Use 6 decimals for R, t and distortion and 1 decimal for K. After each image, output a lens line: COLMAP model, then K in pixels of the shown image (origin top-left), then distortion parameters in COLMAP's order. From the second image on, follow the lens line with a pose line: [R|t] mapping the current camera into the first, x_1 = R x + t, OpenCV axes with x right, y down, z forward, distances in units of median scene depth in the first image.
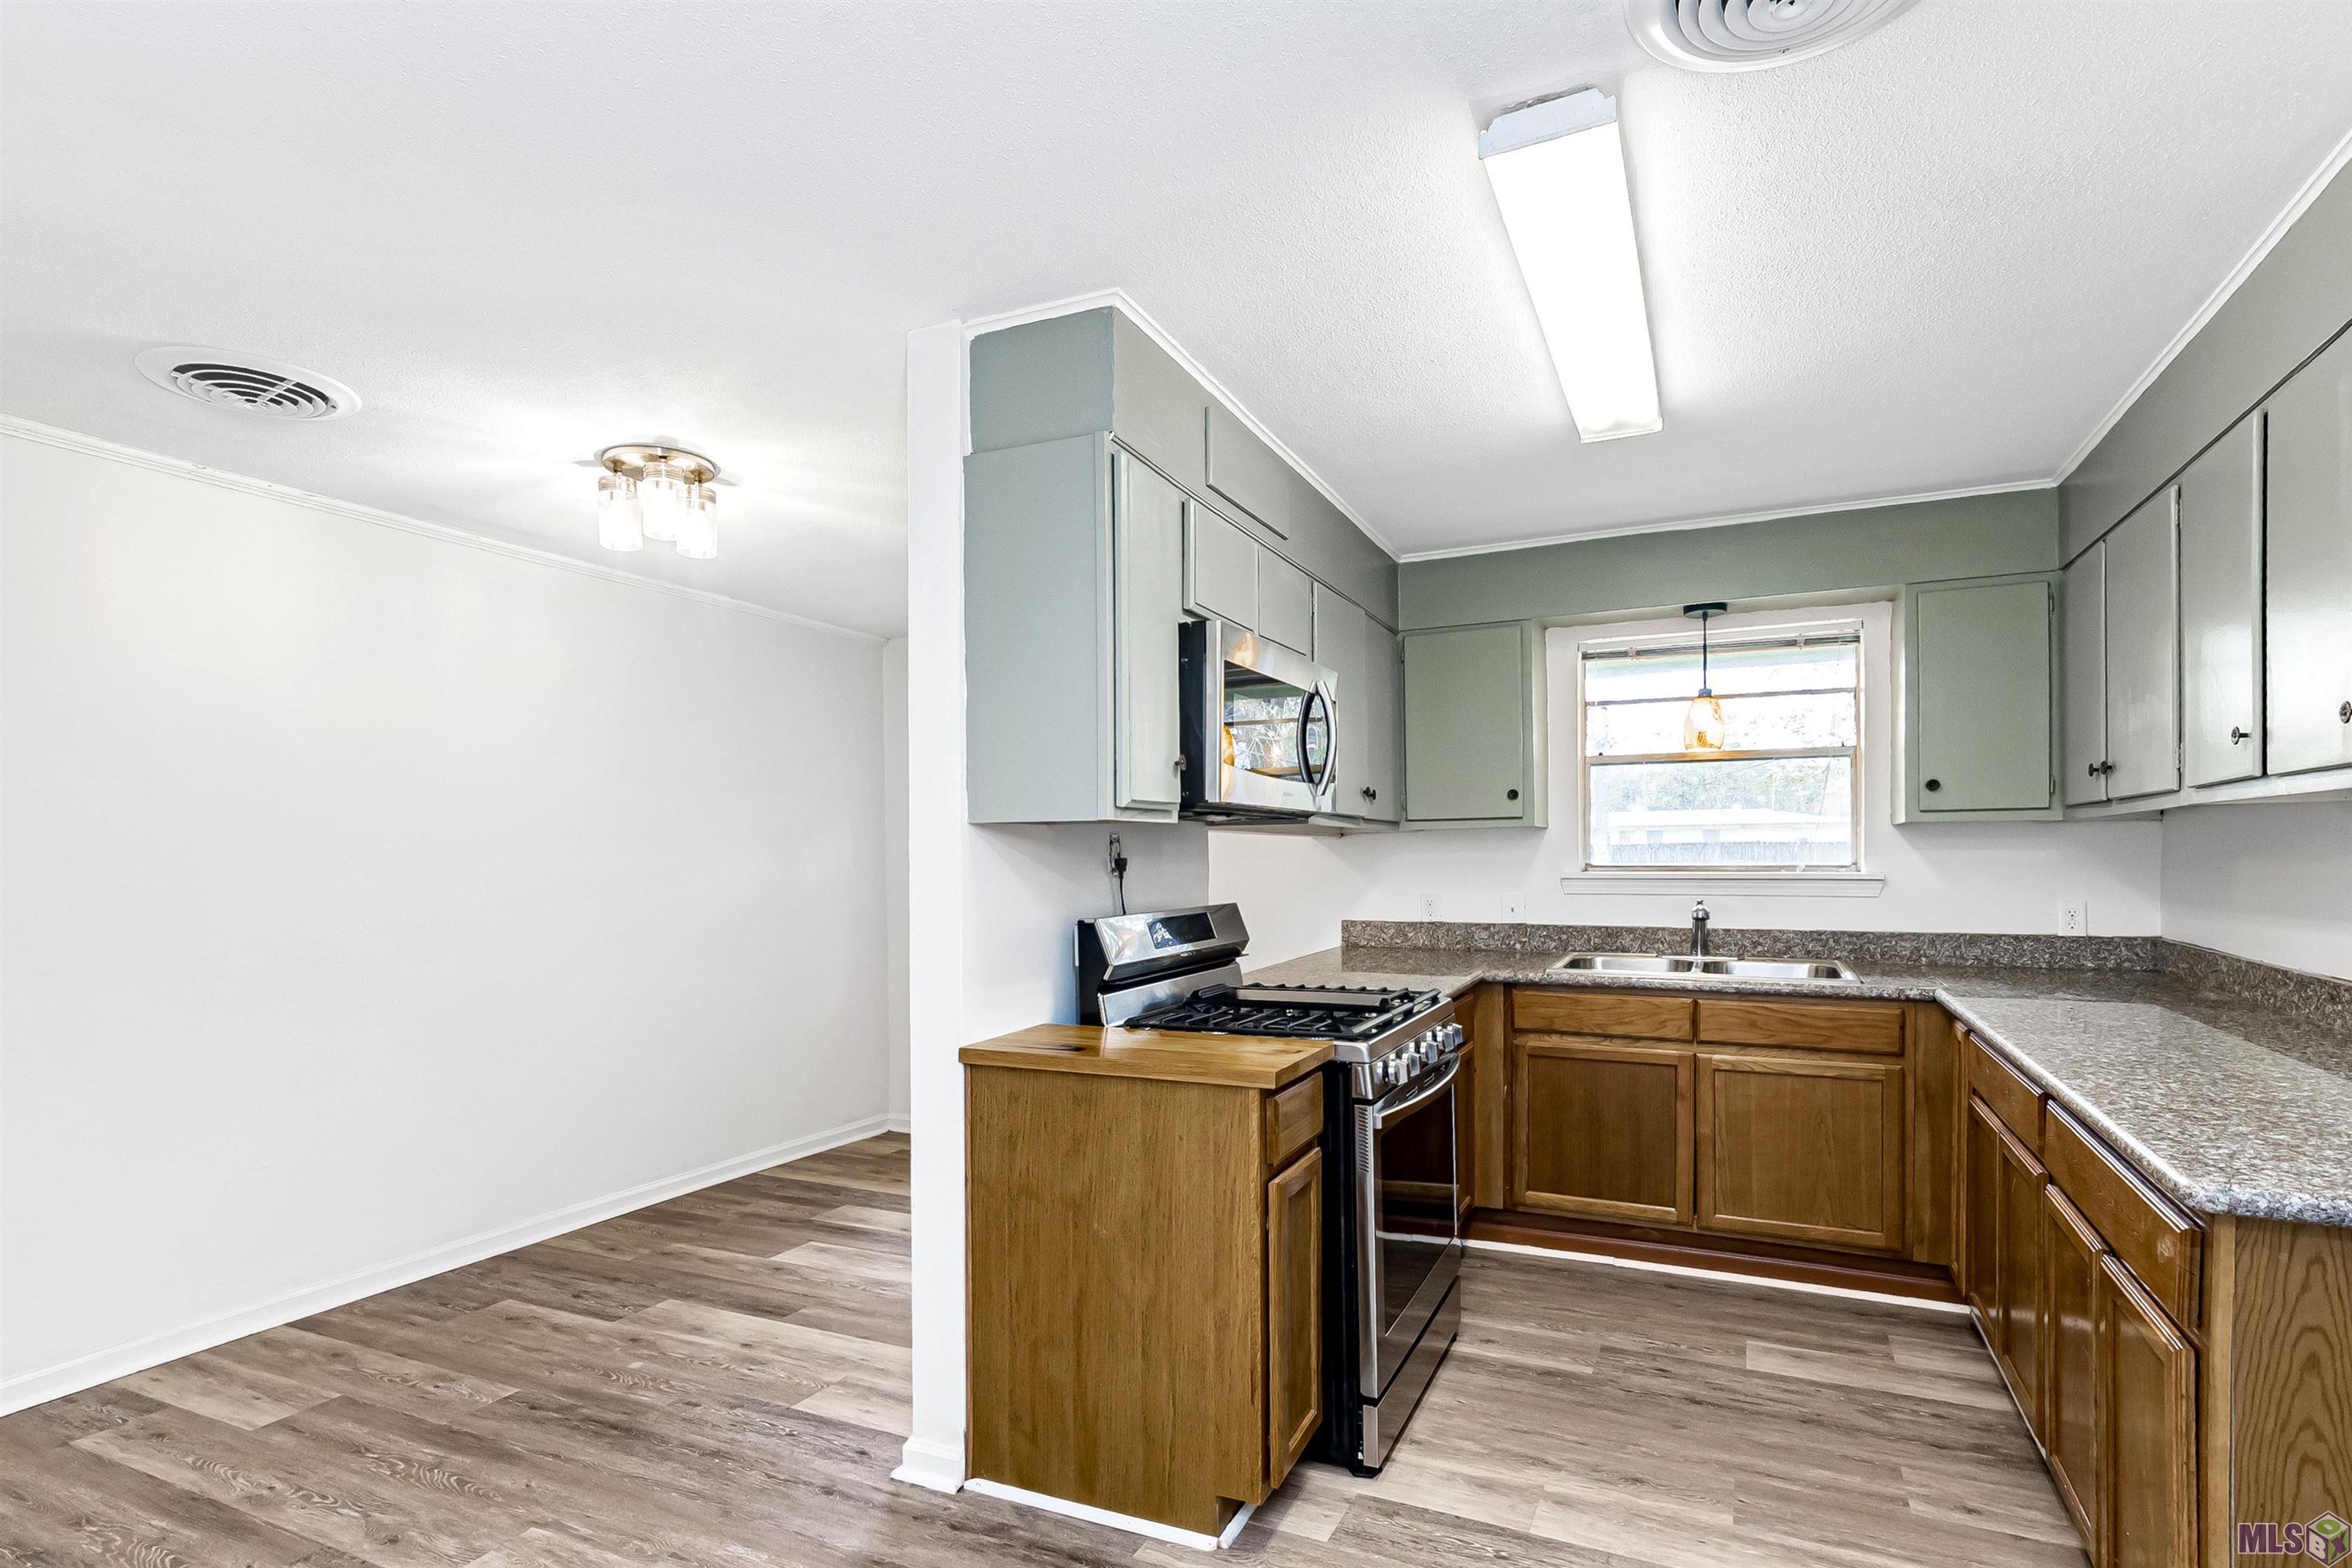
lens RADIAL K [[1001.8, 0, 1185.3], [0, 1001.8, 874.8], [0, 0, 1]] dist [-0.000785, 0.000565]
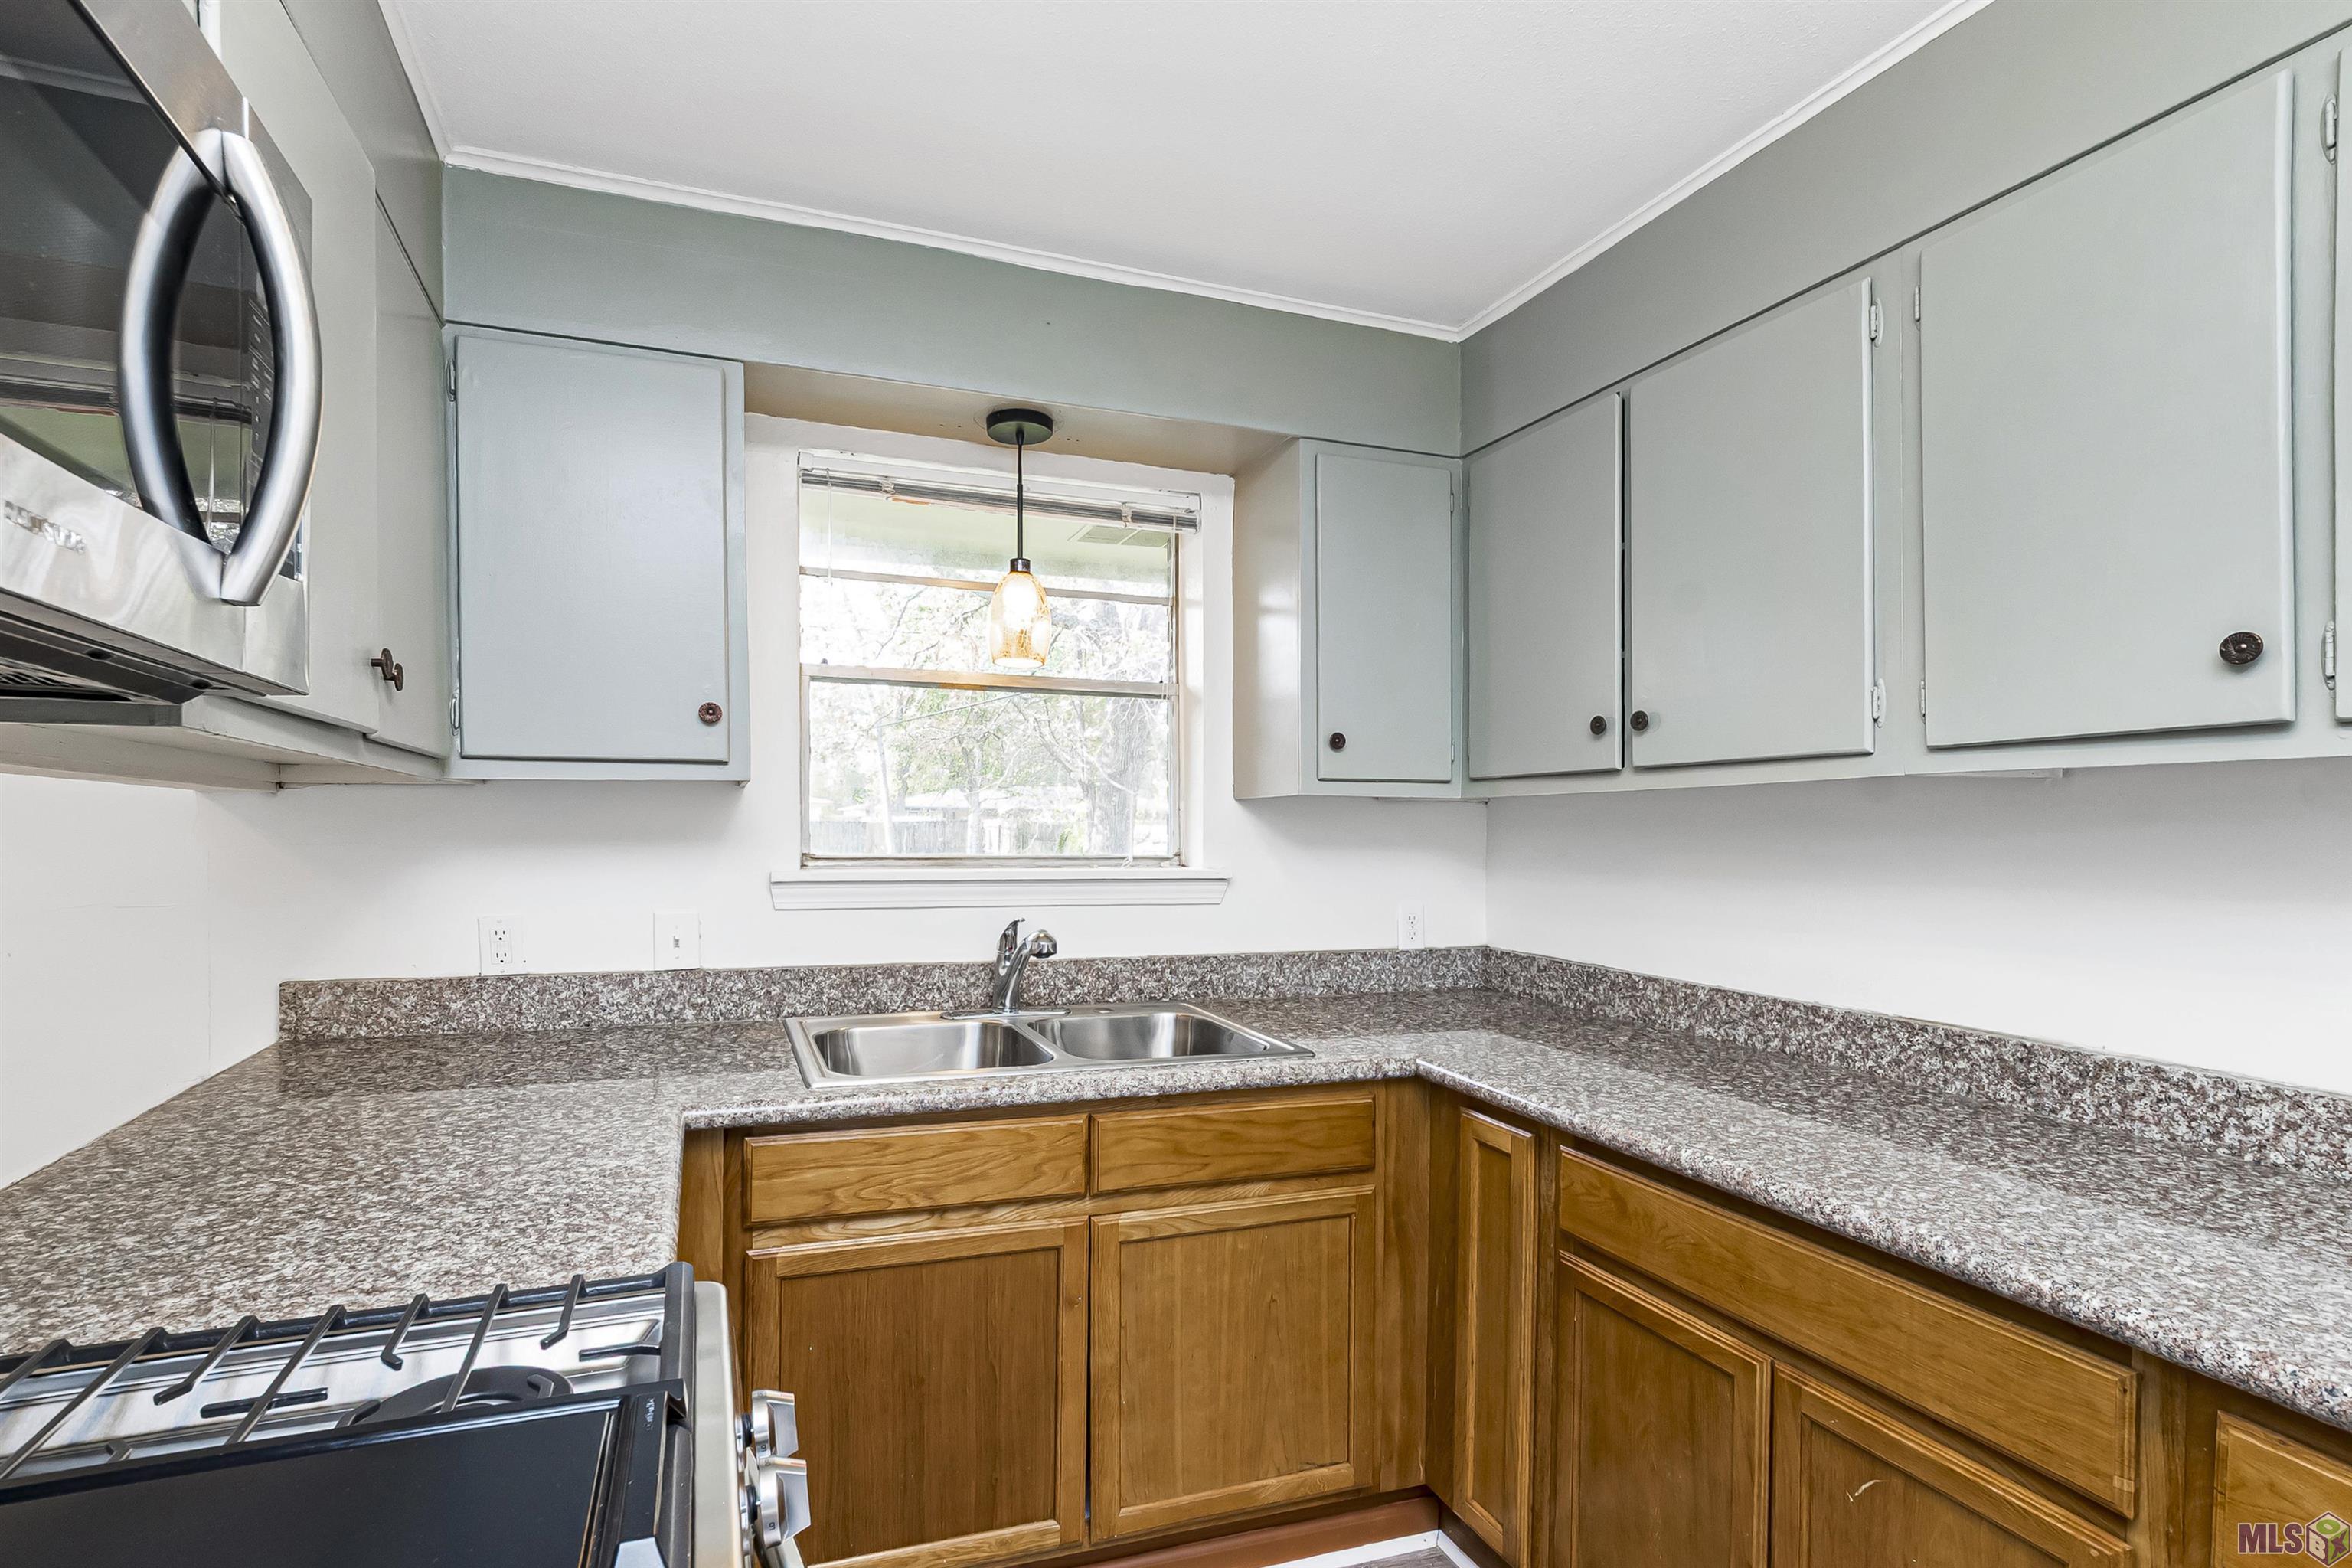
lens RADIAL K [[1082.3, 0, 1008.6], [0, 1082.3, 840.1], [0, 0, 1]] dist [0.002539, 0.000344]
pose [[0.716652, 0.004139, 0.697418, 0.080733], [0.001859, 0.999967, -0.007845, -0.018026], [-0.697428, 0.006919, 0.716621, 0.647334]]
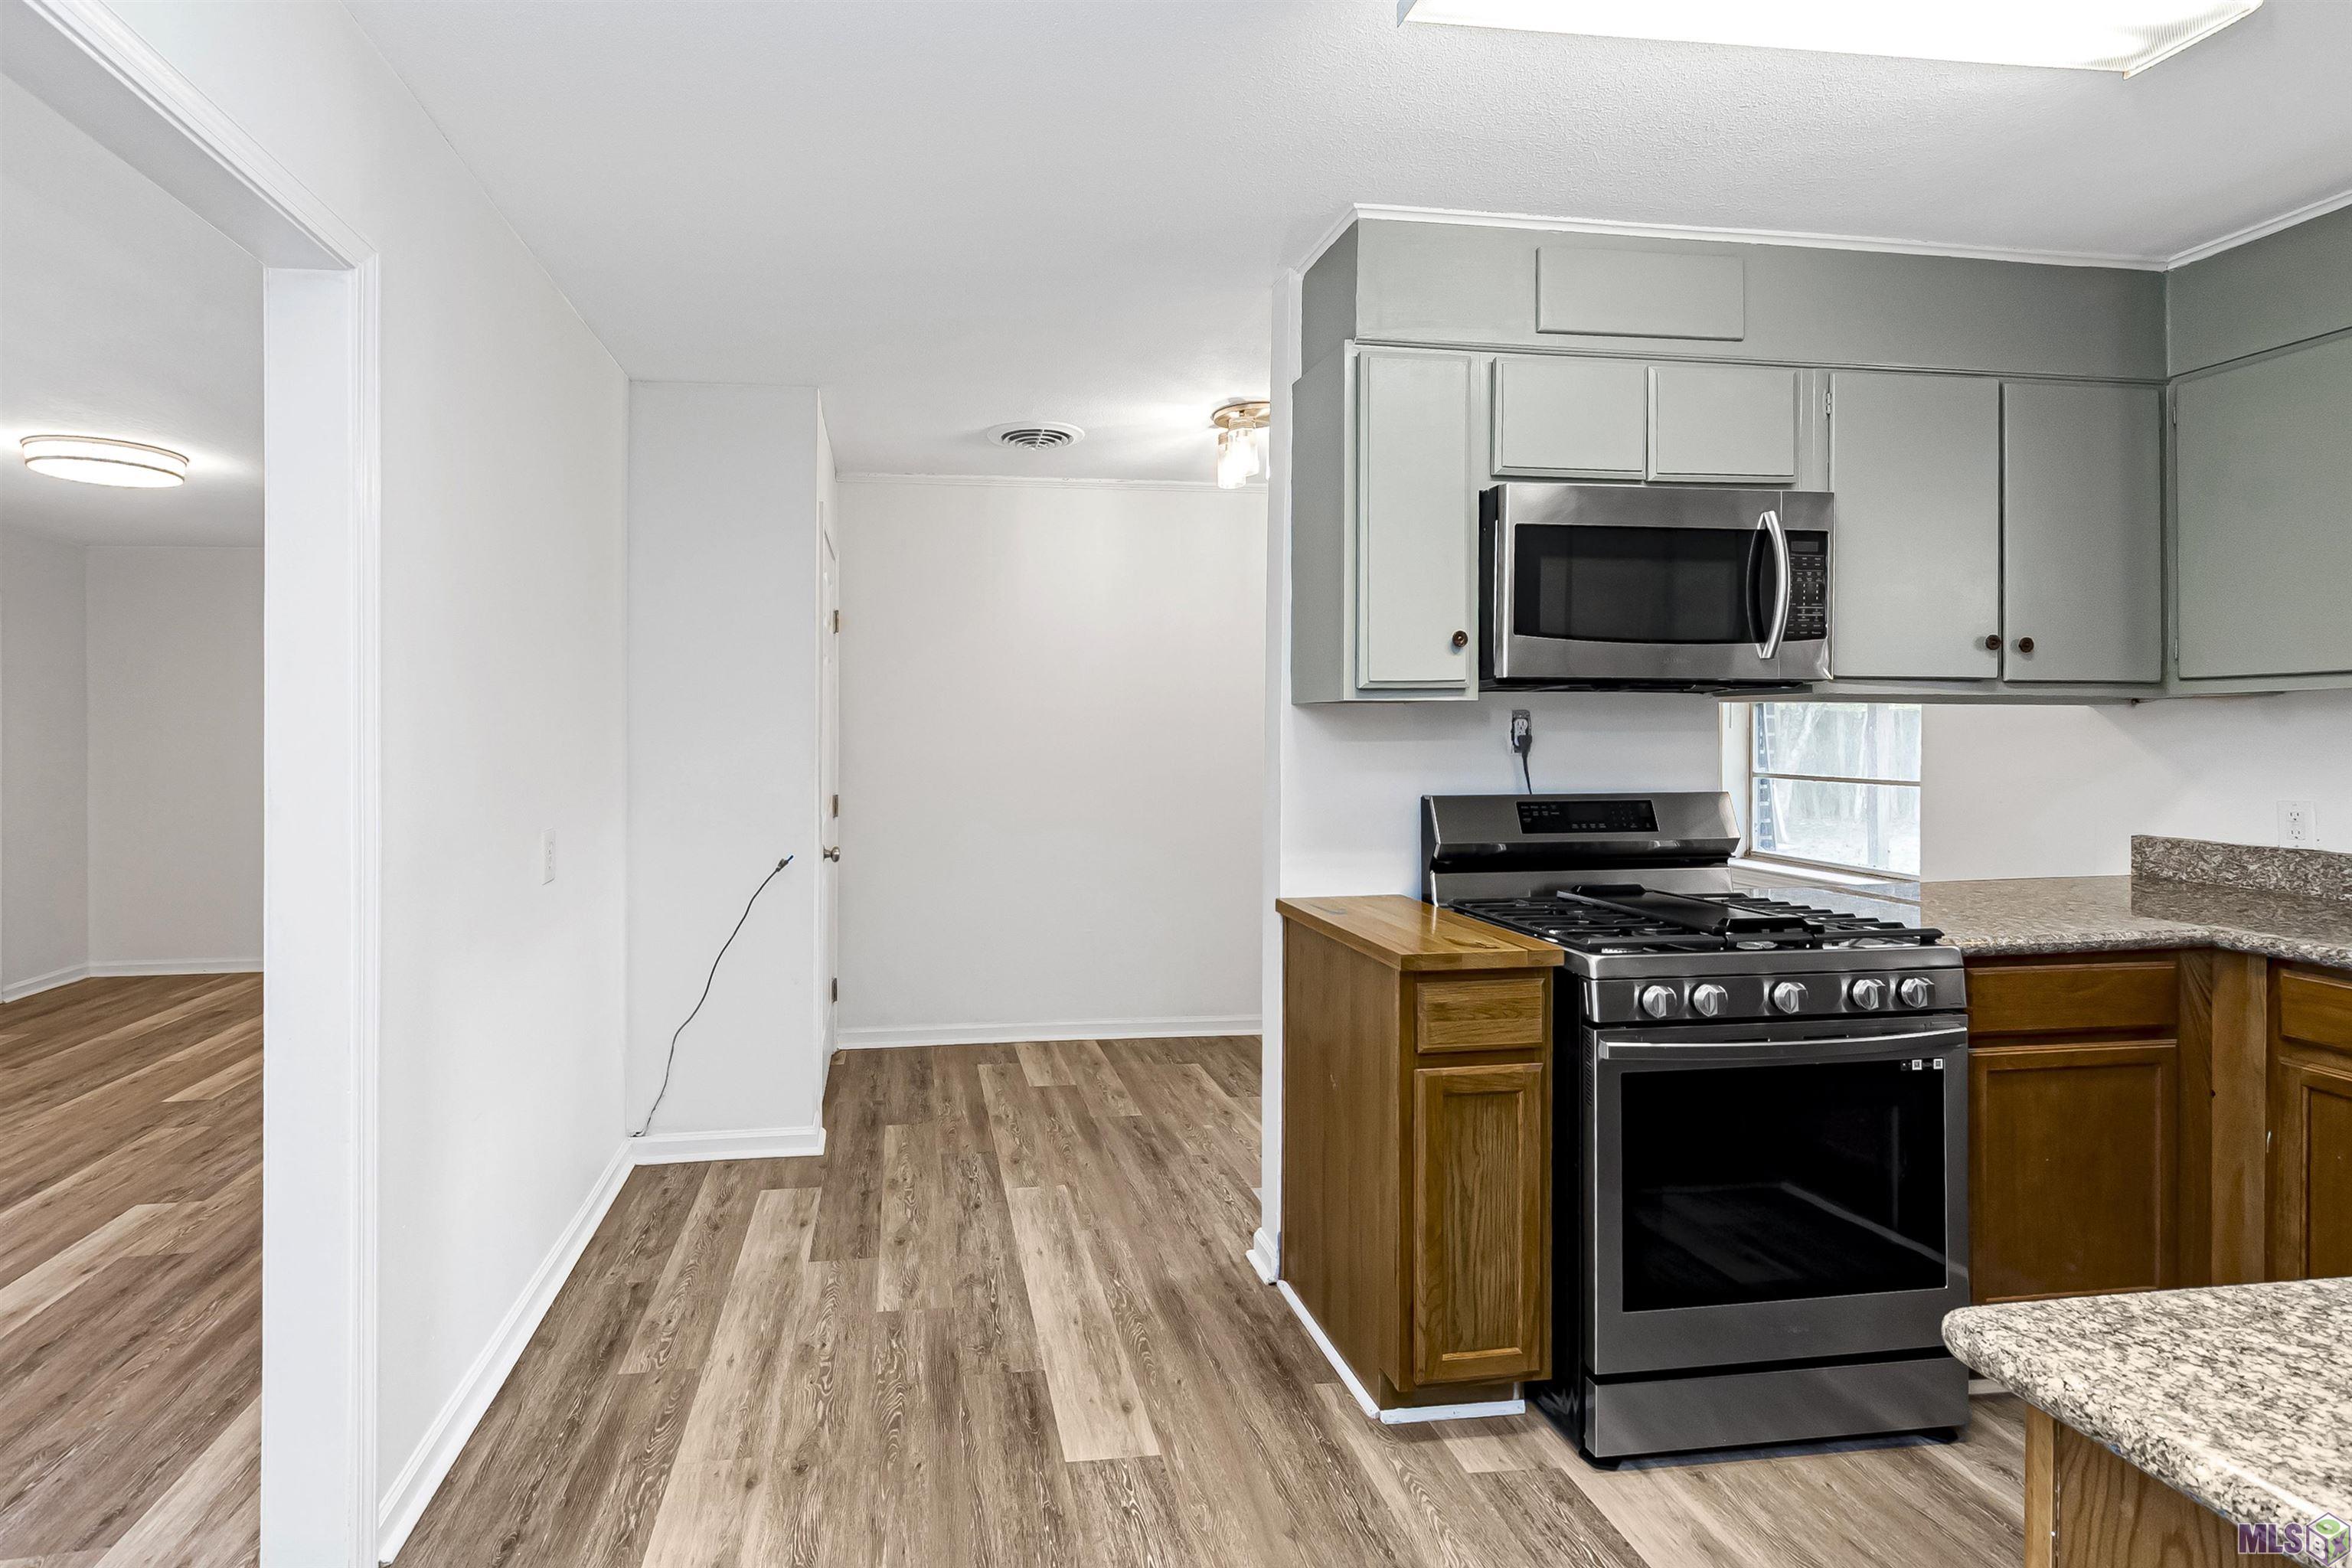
lens RADIAL K [[1092.4, 0, 1116.0], [0, 1092.4, 734.9], [0, 0, 1]] dist [-0.003613, -0.000837]
pose [[0.576362, 0.012672, -0.817096, 0.515579], [-0.019524, 0.999808, 0.001734, -0.010426], [0.816961, 0.014954, 0.576499, 0.092351]]
